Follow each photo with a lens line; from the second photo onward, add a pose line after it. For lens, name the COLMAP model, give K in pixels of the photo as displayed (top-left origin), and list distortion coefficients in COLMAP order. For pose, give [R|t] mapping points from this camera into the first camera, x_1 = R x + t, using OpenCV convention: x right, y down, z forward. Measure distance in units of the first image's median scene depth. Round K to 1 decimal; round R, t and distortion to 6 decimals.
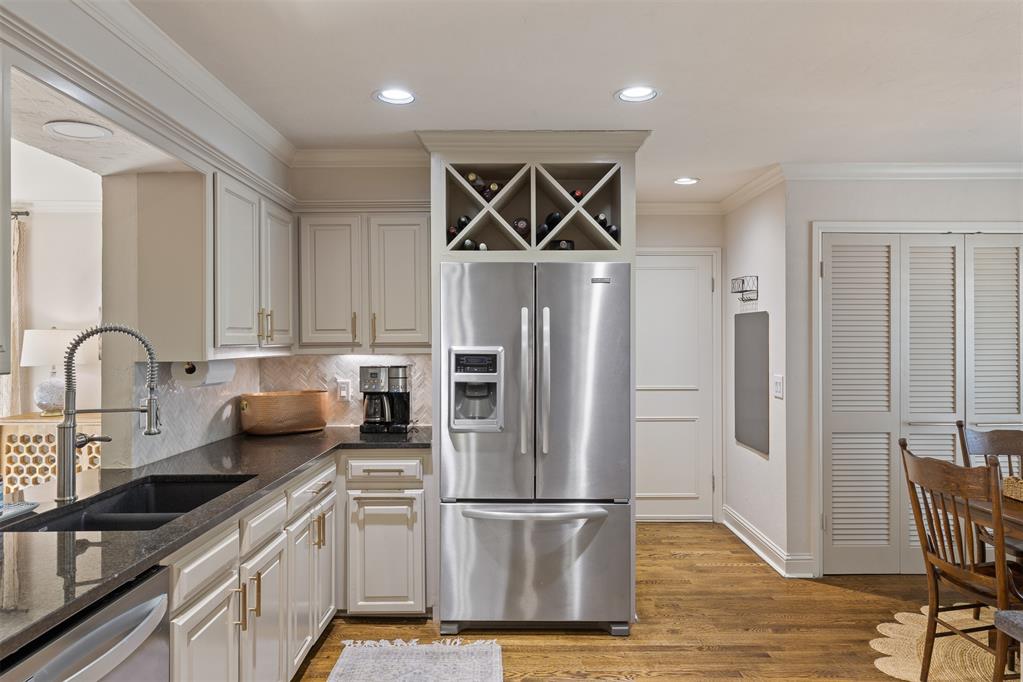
lens RADIAL K [[670.3, 0, 515.2], [0, 670.3, 340.9], [0, 0, 1]] dist [-0.045468, -0.001380]
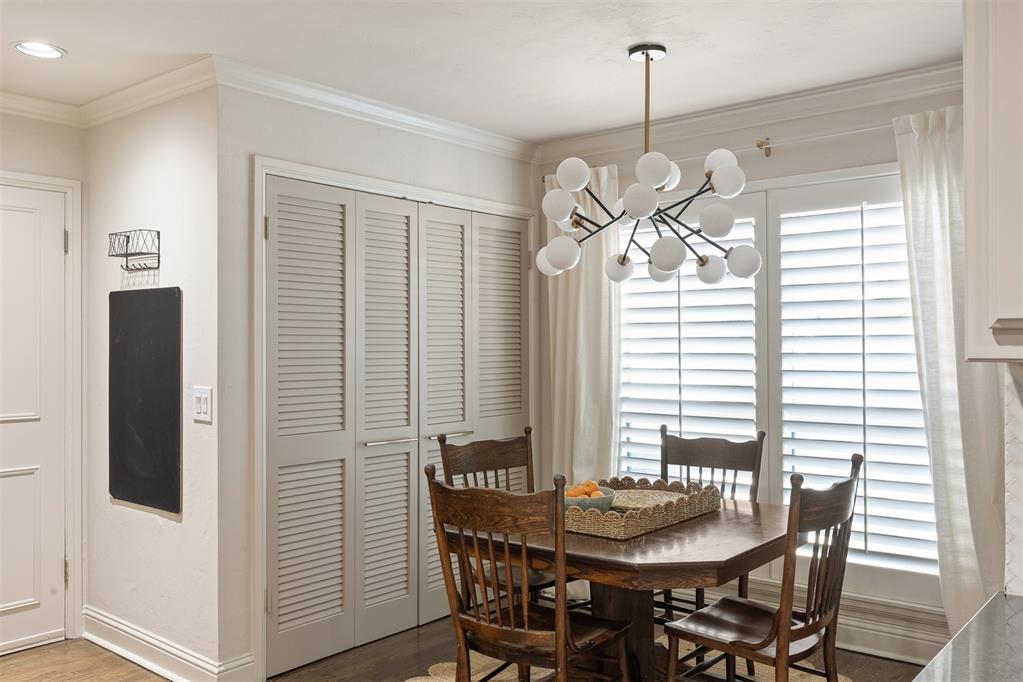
lens RADIAL K [[862.2, 0, 511.7], [0, 862.2, 339.2], [0, 0, 1]] dist [0.004279, -0.005751]
pose [[0.630518, 0.001814, 0.776173, -0.062753], [0.005998, 0.999956, -0.007209, 0.013722], [-0.776152, 0.009201, 0.630479, 0.244751]]
